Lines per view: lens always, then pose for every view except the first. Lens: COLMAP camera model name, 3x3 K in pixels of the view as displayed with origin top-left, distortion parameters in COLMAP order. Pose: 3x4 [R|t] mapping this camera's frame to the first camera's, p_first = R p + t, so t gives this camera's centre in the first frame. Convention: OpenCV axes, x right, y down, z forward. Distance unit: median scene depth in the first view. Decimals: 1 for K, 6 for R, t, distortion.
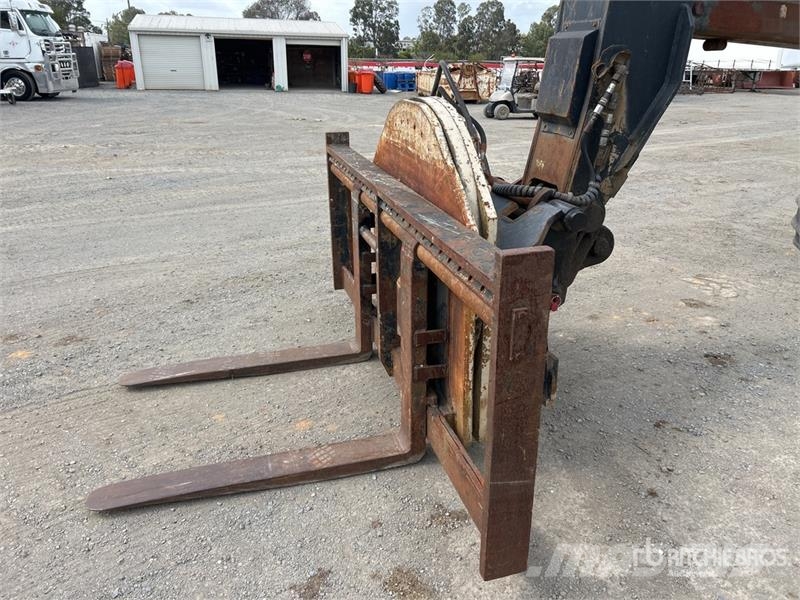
lens RADIAL K [[603.0, 0, 399.7], [0, 603.0, 296.0], [0, 0, 1]] dist [0.038260, -0.040604]
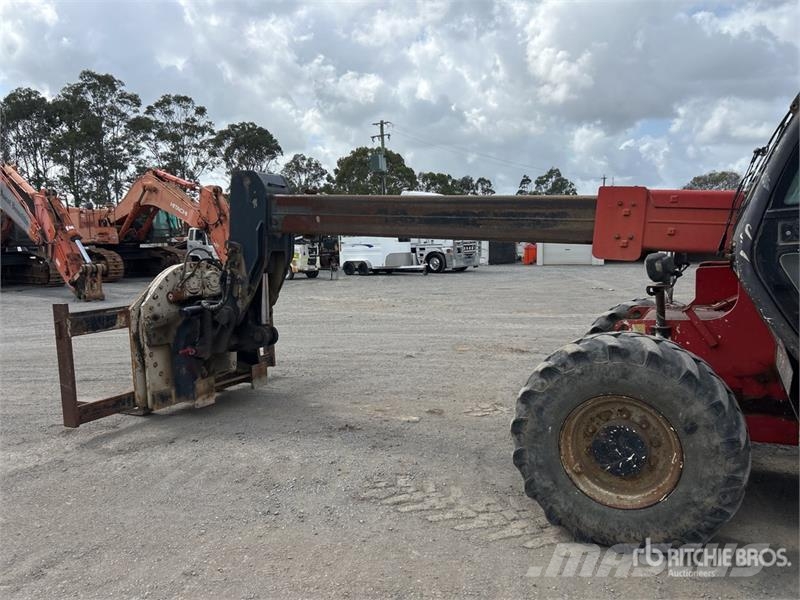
lens RADIAL K [[603.0, 0, 407.7], [0, 603.0, 305.2], [0, 0, 1]] dist [0.038260, -0.040604]
pose [[0.728149, 0.044094, -0.683999, 0.289387], [-0.220639, 0.959890, -0.173001, 0.006595], [0.648935, 0.276887, 0.708672, -0.009496]]
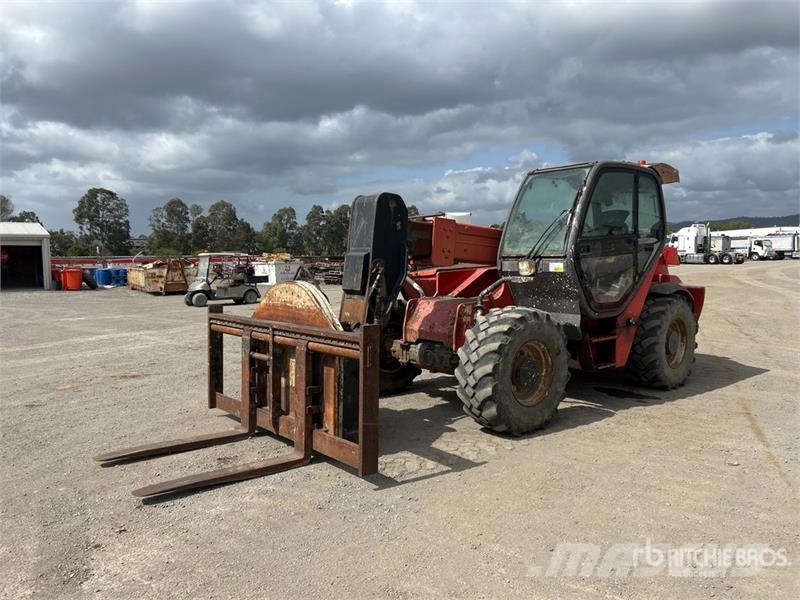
lens RADIAL K [[603.0, 0, 401.1], [0, 603.0, 326.9], [0, 0, 1]] dist [0.038260, -0.040604]
pose [[0.918574, -0.072682, 0.388510, 0.066412], [0.166735, 0.962462, -0.214163, 0.030770], [-0.358360, 0.261503, 0.896211, -0.077707]]
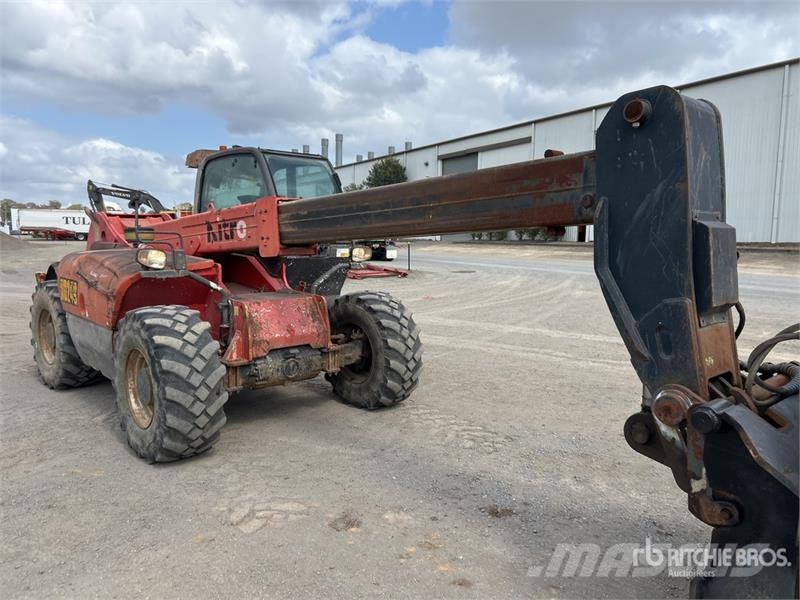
lens RADIAL K [[603.0, 0, 399.6], [0, 603.0, 302.3], [0, 0, 1]] dist [0.038260, -0.040604]
pose [[-0.428680, -0.123830, 0.894930, -0.049852], [0.322681, 0.904241, 0.279686, -0.098708], [-0.843866, 0.408673, -0.347672, 0.237758]]
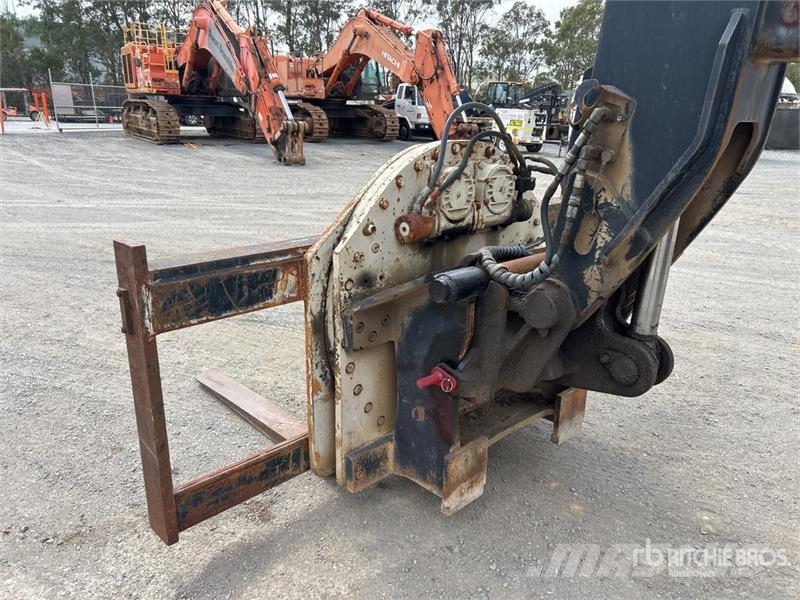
lens RADIAL K [[603.0, 0, 402.0], [0, 603.0, 301.5], [0, 0, 1]] dist [0.038260, -0.040604]
pose [[0.469709, 0.271876, -0.839915, 0.112880], [-0.342358, 0.933042, 0.110563, -0.021258], [0.813735, 0.235619, 0.531337, 0.061429]]
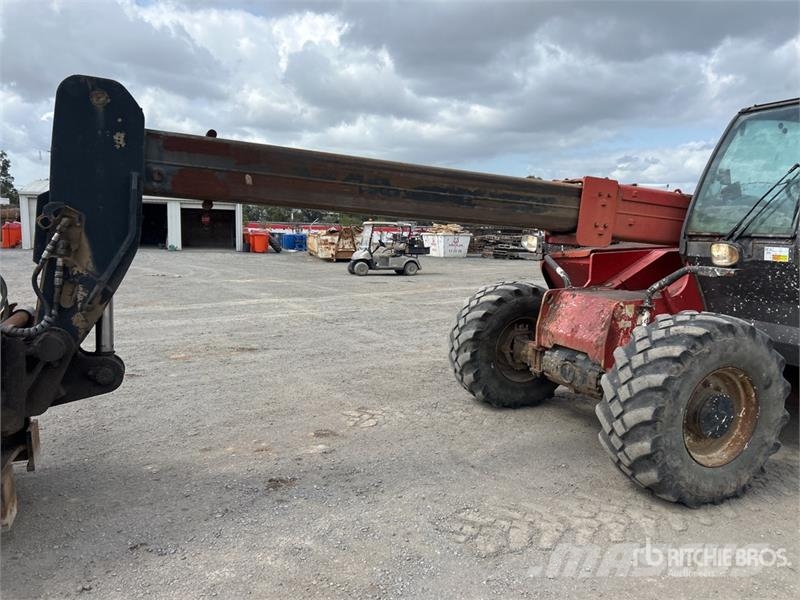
lens RADIAL K [[603.0, 0, 410.6], [0, 603.0, 302.9], [0, 0, 1]] dist [0.038260, -0.040604]
pose [[0.992440, -0.008178, 0.122461, 0.109761], [0.037329, 0.970620, -0.237703, 0.010332], [-0.116920, 0.240477, 0.963587, -0.021463]]
